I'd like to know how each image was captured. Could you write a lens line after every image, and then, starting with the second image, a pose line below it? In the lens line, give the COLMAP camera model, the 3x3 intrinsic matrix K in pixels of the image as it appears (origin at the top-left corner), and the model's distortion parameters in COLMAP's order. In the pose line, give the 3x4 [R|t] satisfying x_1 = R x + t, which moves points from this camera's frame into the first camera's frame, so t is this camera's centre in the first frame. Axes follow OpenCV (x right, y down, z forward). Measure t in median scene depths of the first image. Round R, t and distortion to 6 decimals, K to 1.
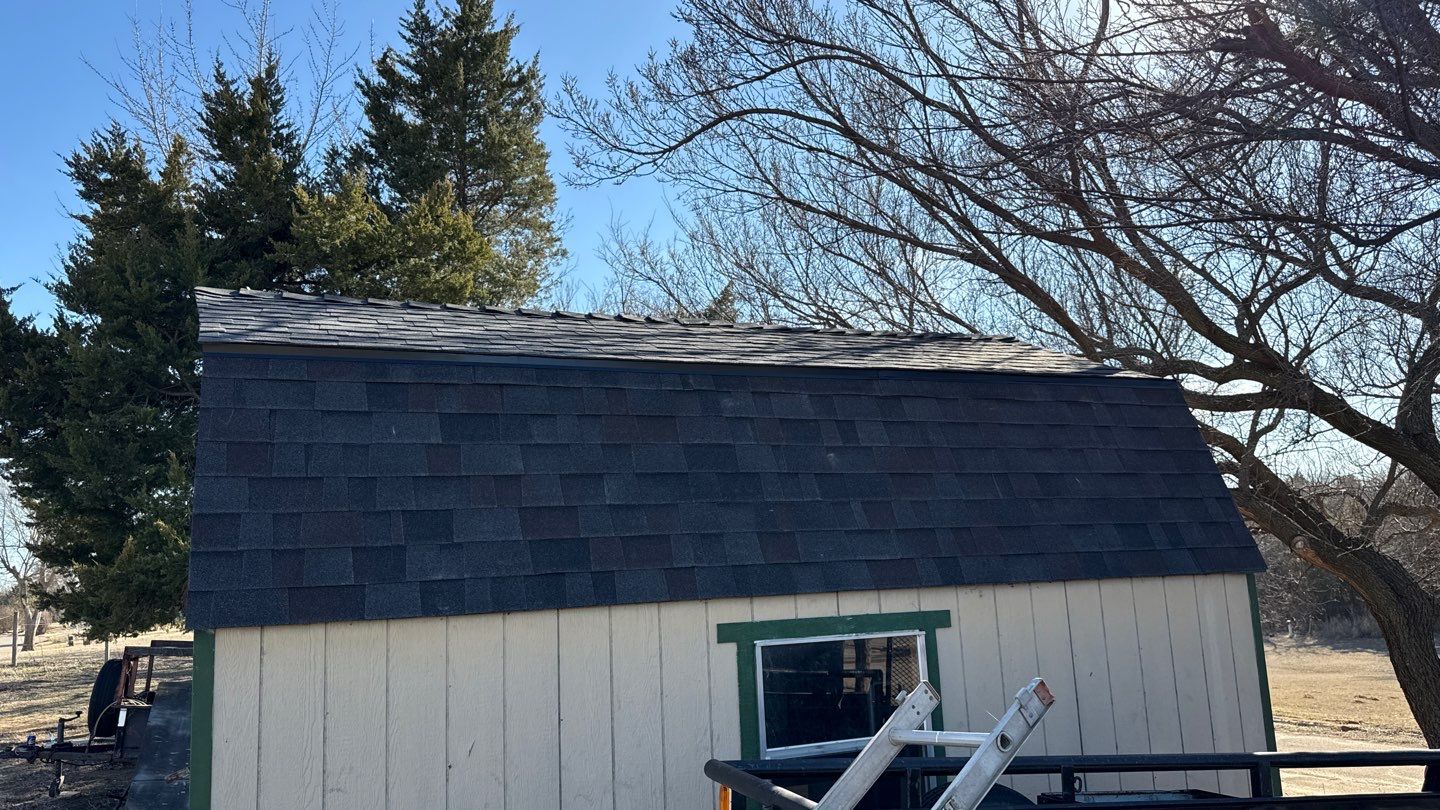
lens RADIAL K [[1026.0, 0, 722.4], [0, 1026.0, 401.8], [0, 0, 1]] dist [0.013627, -0.006604]
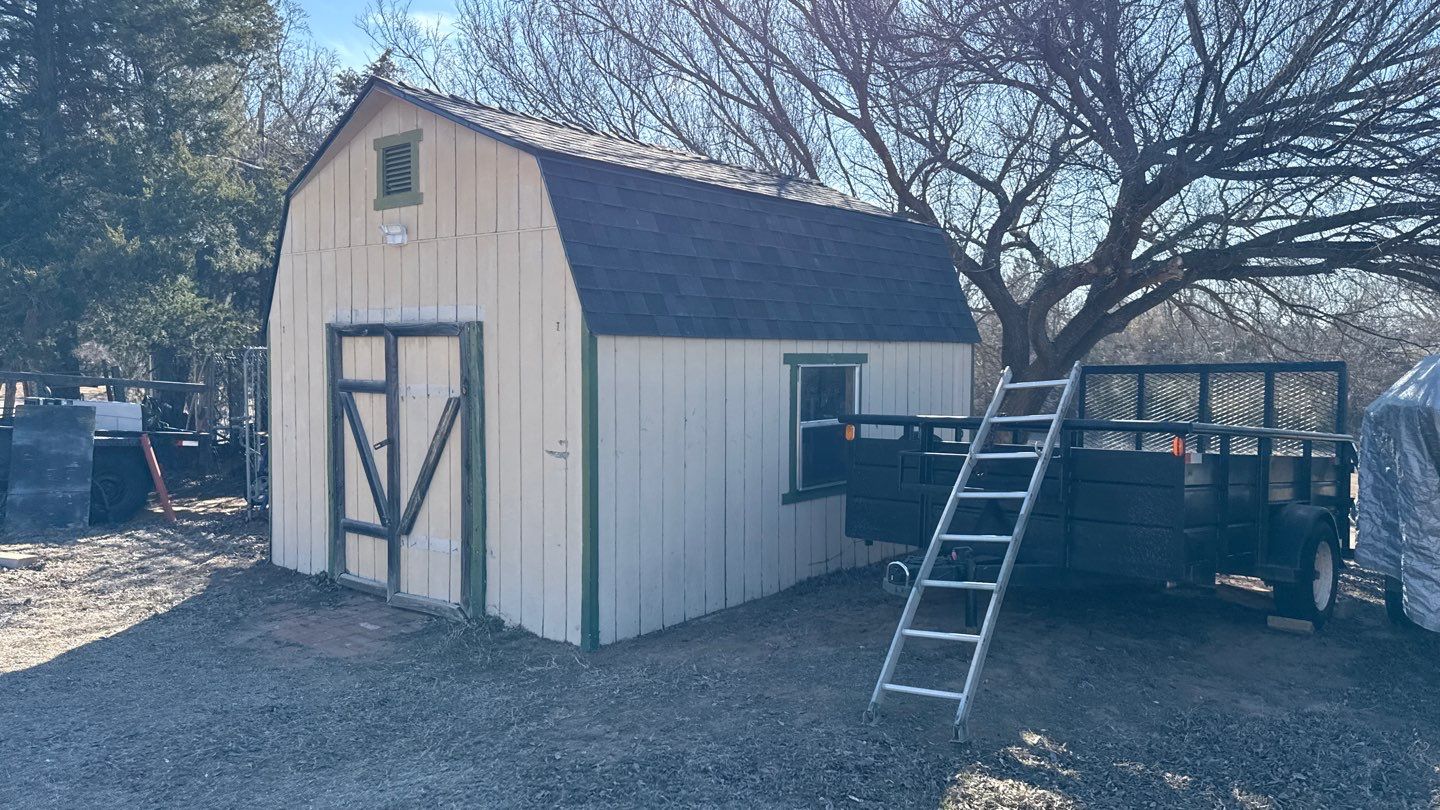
lens RADIAL K [[1026.0, 0, 715.7], [0, 1026.0, 406.5], [0, 0, 1]] dist [0.013627, -0.006604]
pose [[0.873908, 0.021018, 0.485636, -0.874427], [-0.123118, 0.976059, 0.179308, 0.007067], [-0.470241, -0.216489, 0.855574, -0.412944]]
